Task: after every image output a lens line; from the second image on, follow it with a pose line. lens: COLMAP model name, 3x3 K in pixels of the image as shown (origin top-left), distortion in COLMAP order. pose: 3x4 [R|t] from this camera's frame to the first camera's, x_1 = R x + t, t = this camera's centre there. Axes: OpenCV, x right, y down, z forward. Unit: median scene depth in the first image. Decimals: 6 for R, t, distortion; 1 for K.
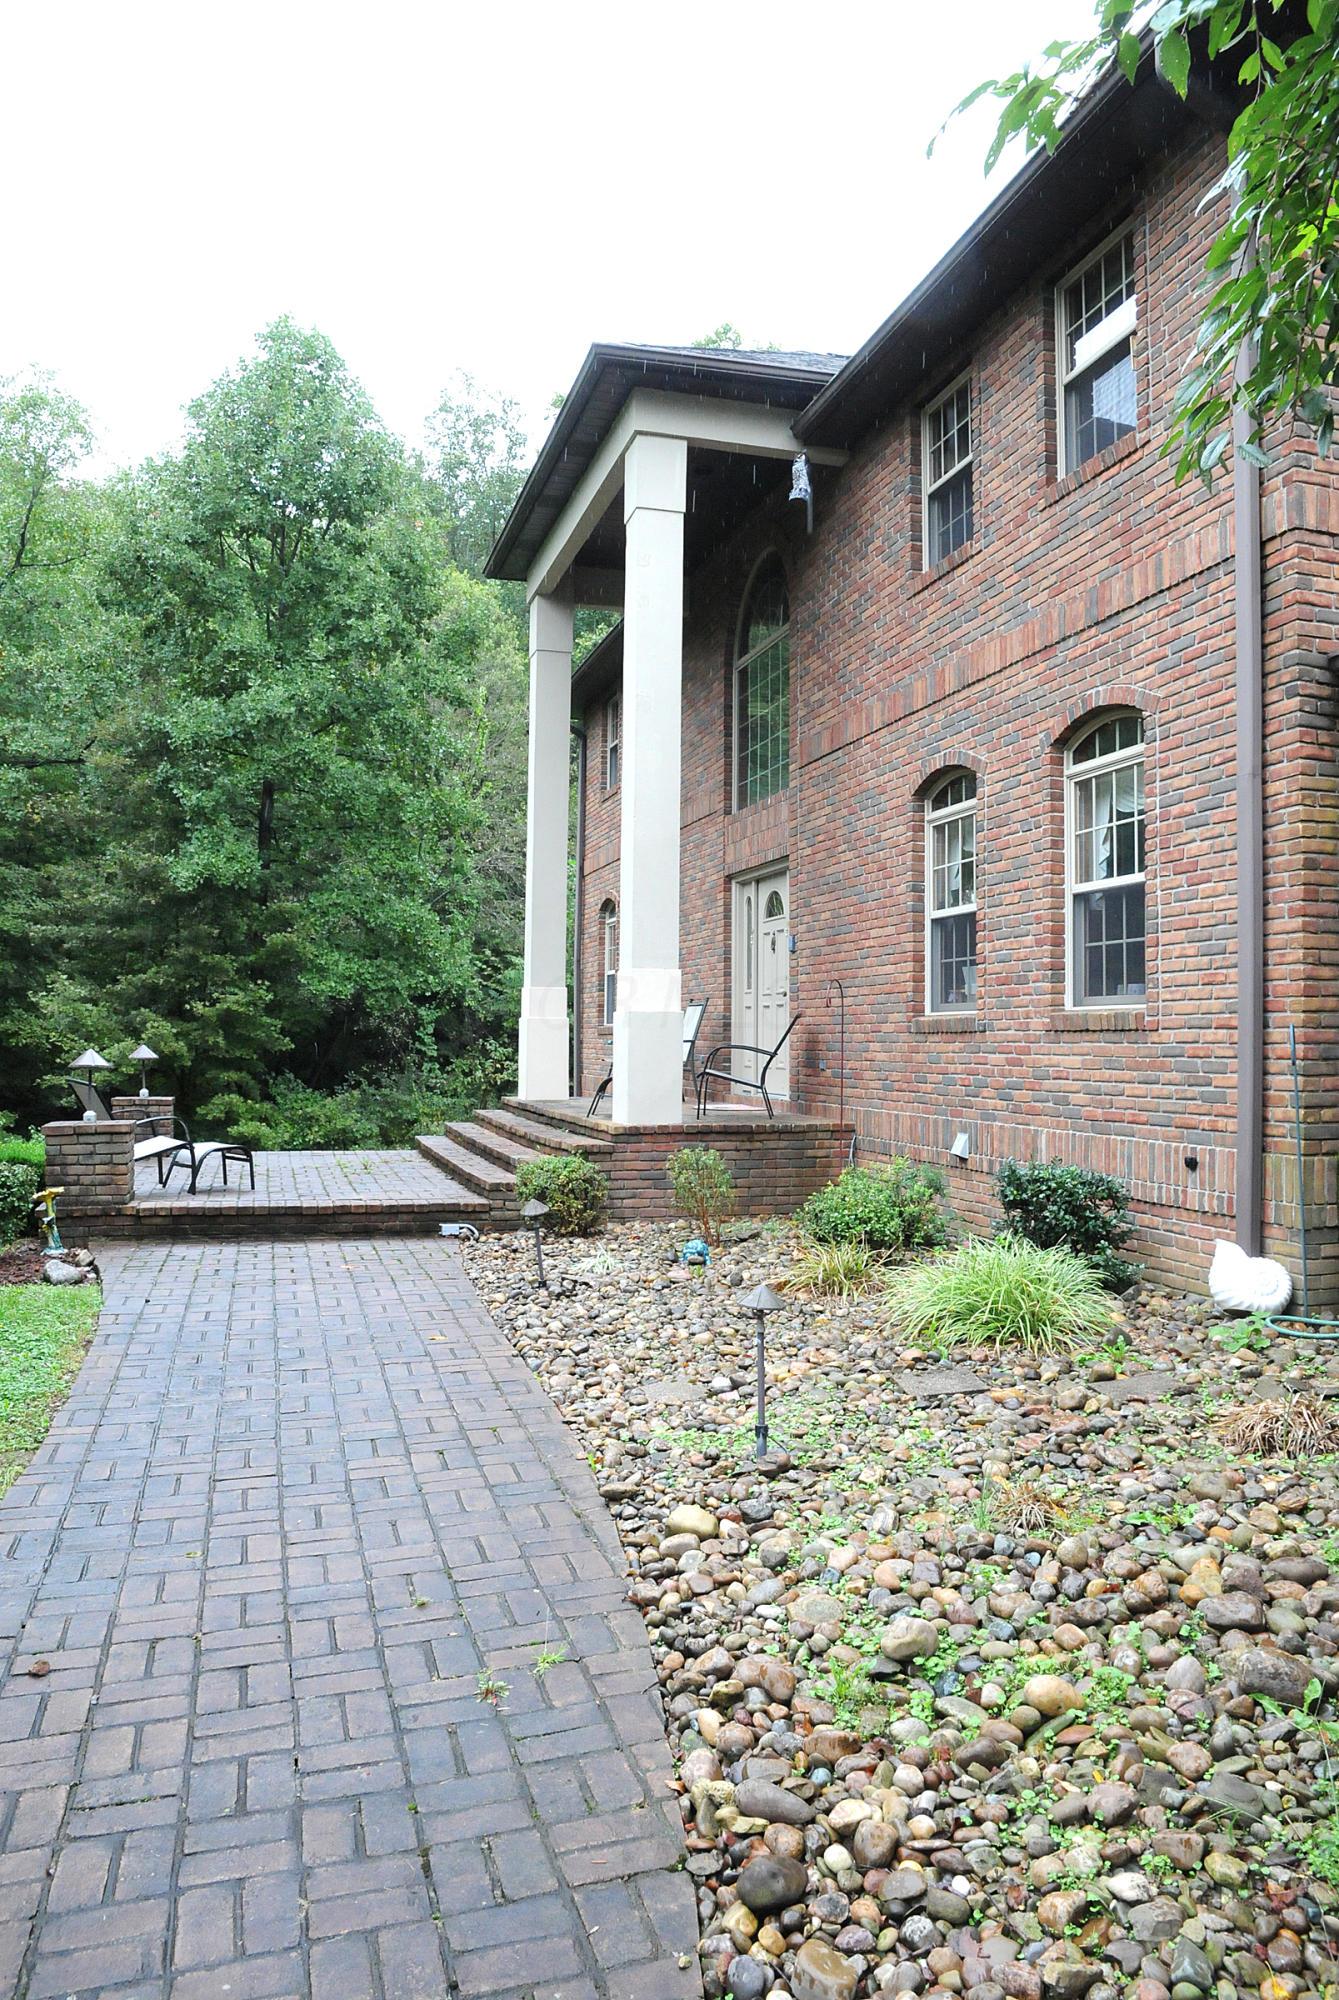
lens RADIAL K [[1482.1, 0, 660.0], [0, 1482.1, 1001.9], [0, 0, 1]] dist [-0.068698, 0.001241]
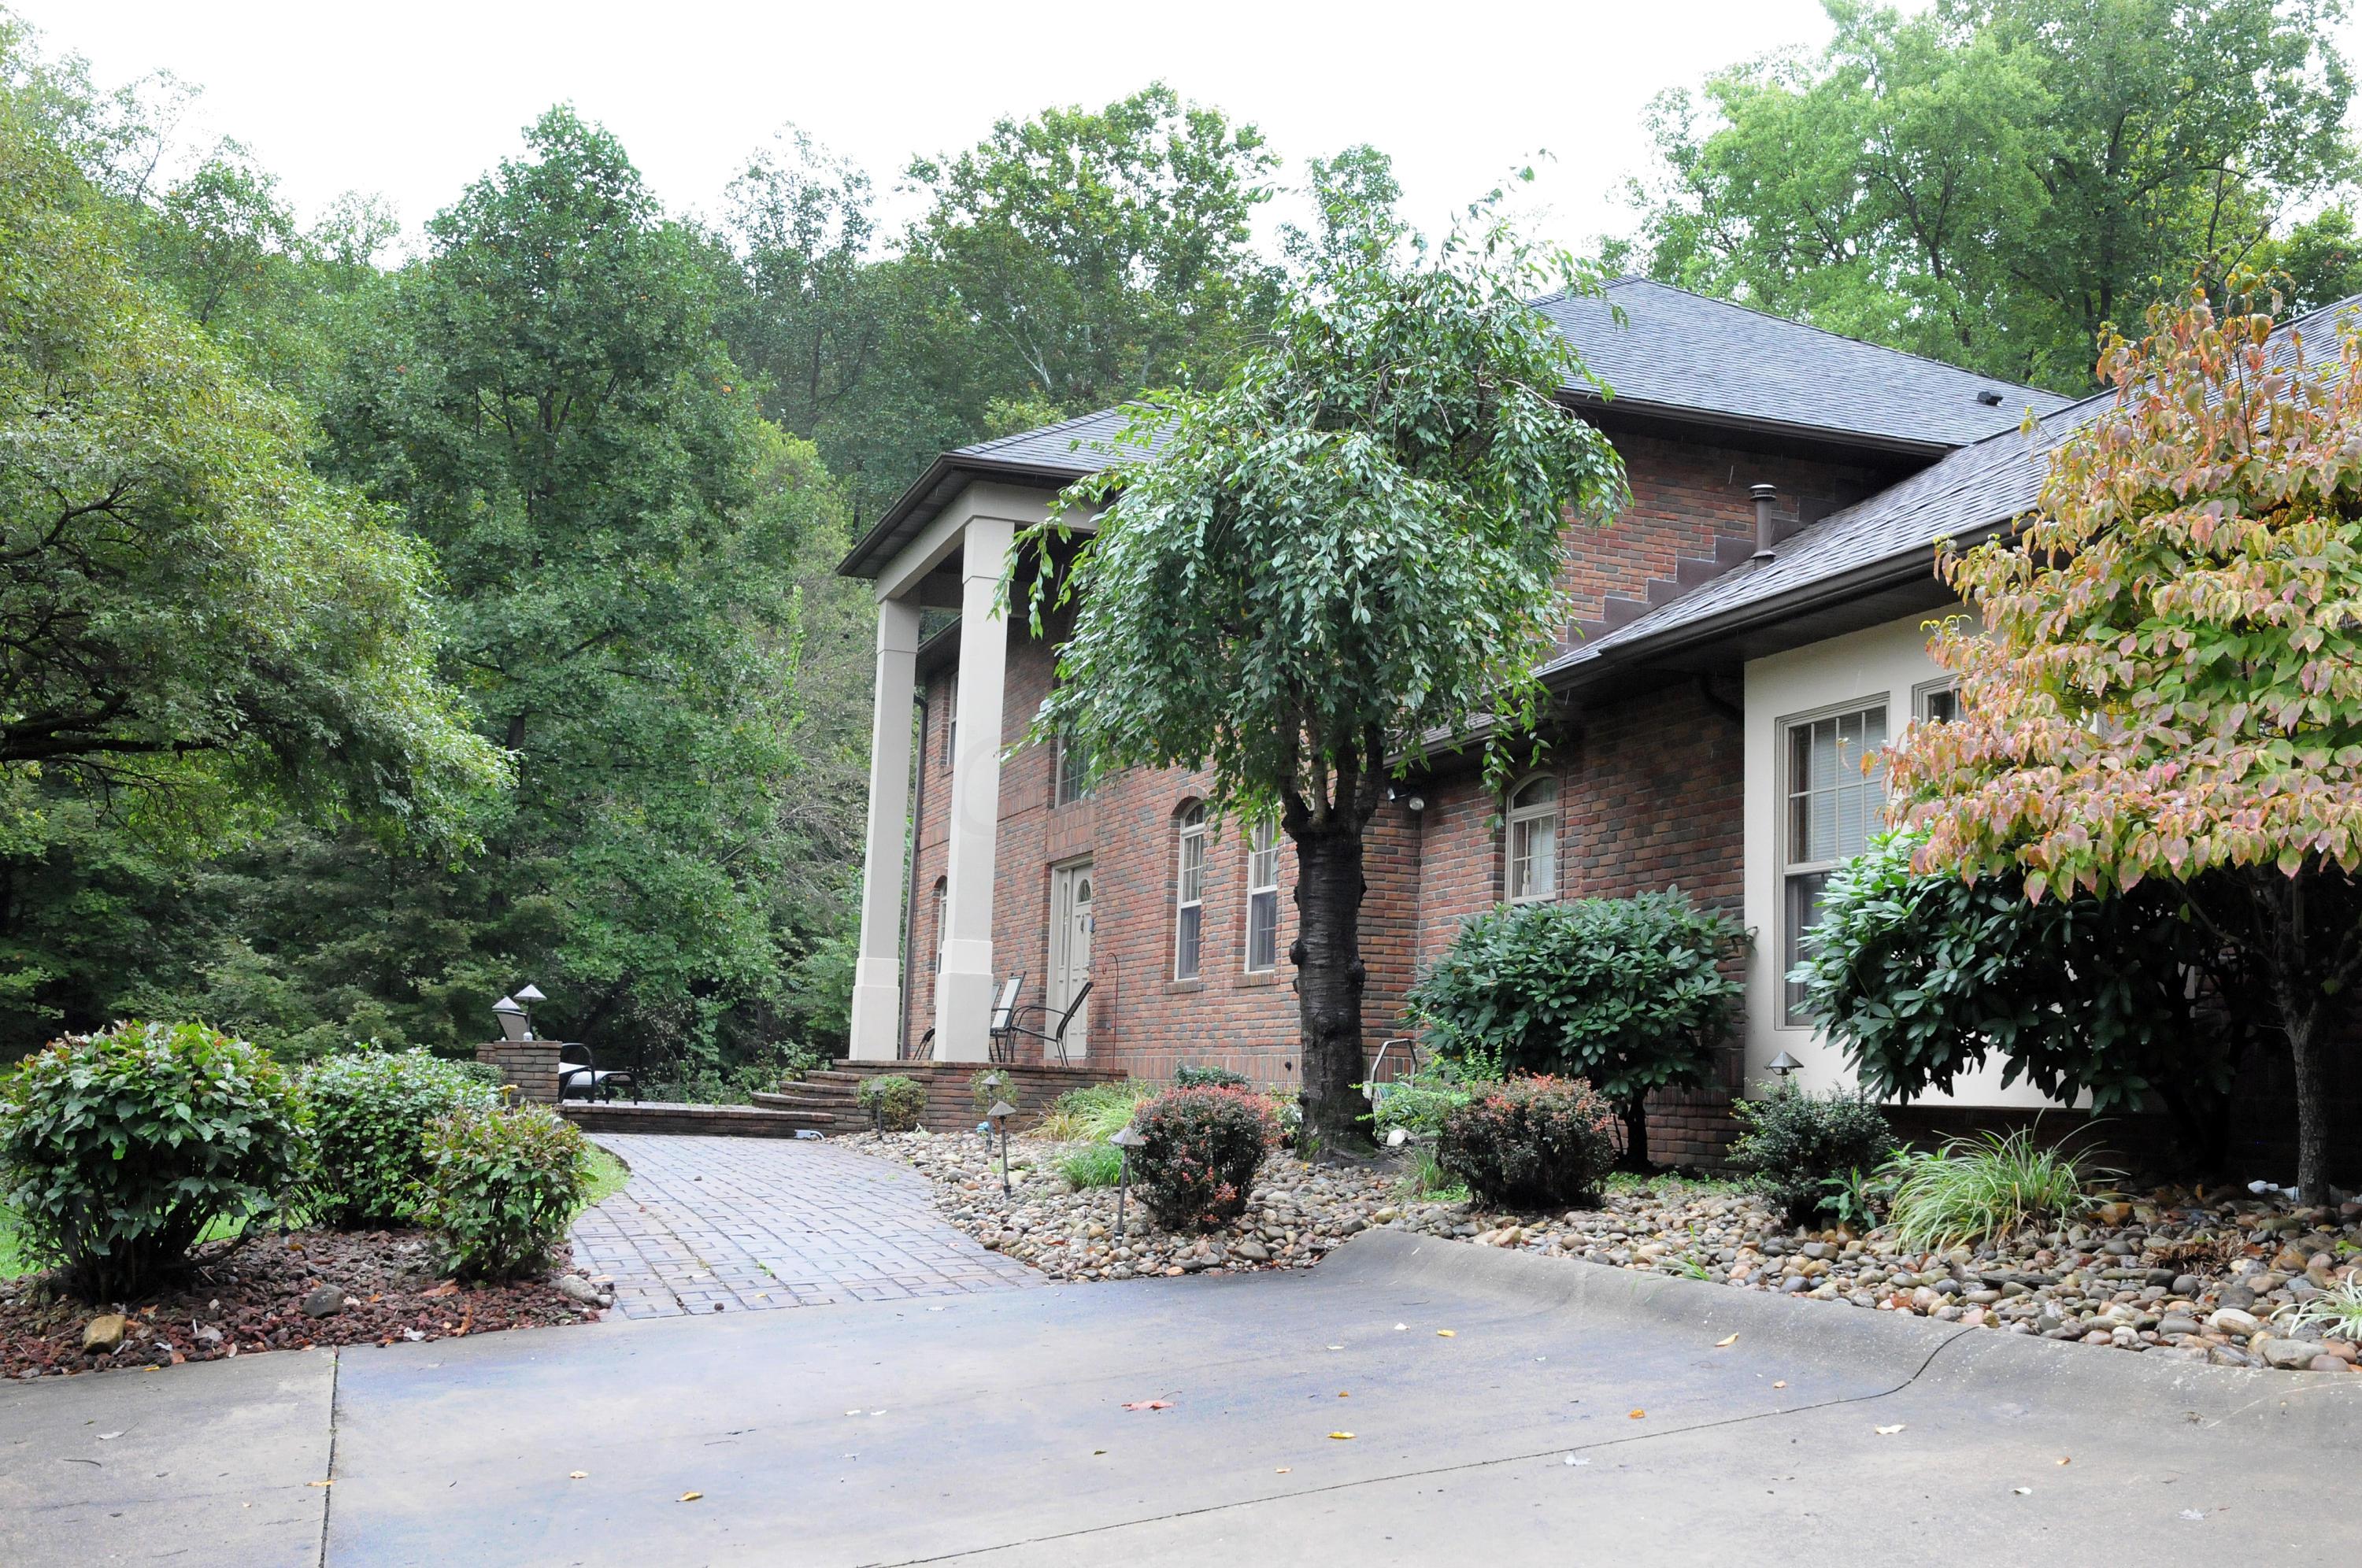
lens RADIAL K [[2320.4, 0, 1181.4], [0, 2320.4, 807.7], [0, 0, 1]] dist [0.067895, 0.000000]
pose [[0.997423, 0.038934, 0.060265, 0.014438], [-0.033160, 0.995019, -0.094008, 0.013009], [-0.063625, 0.091767, 0.993746, -0.282700]]
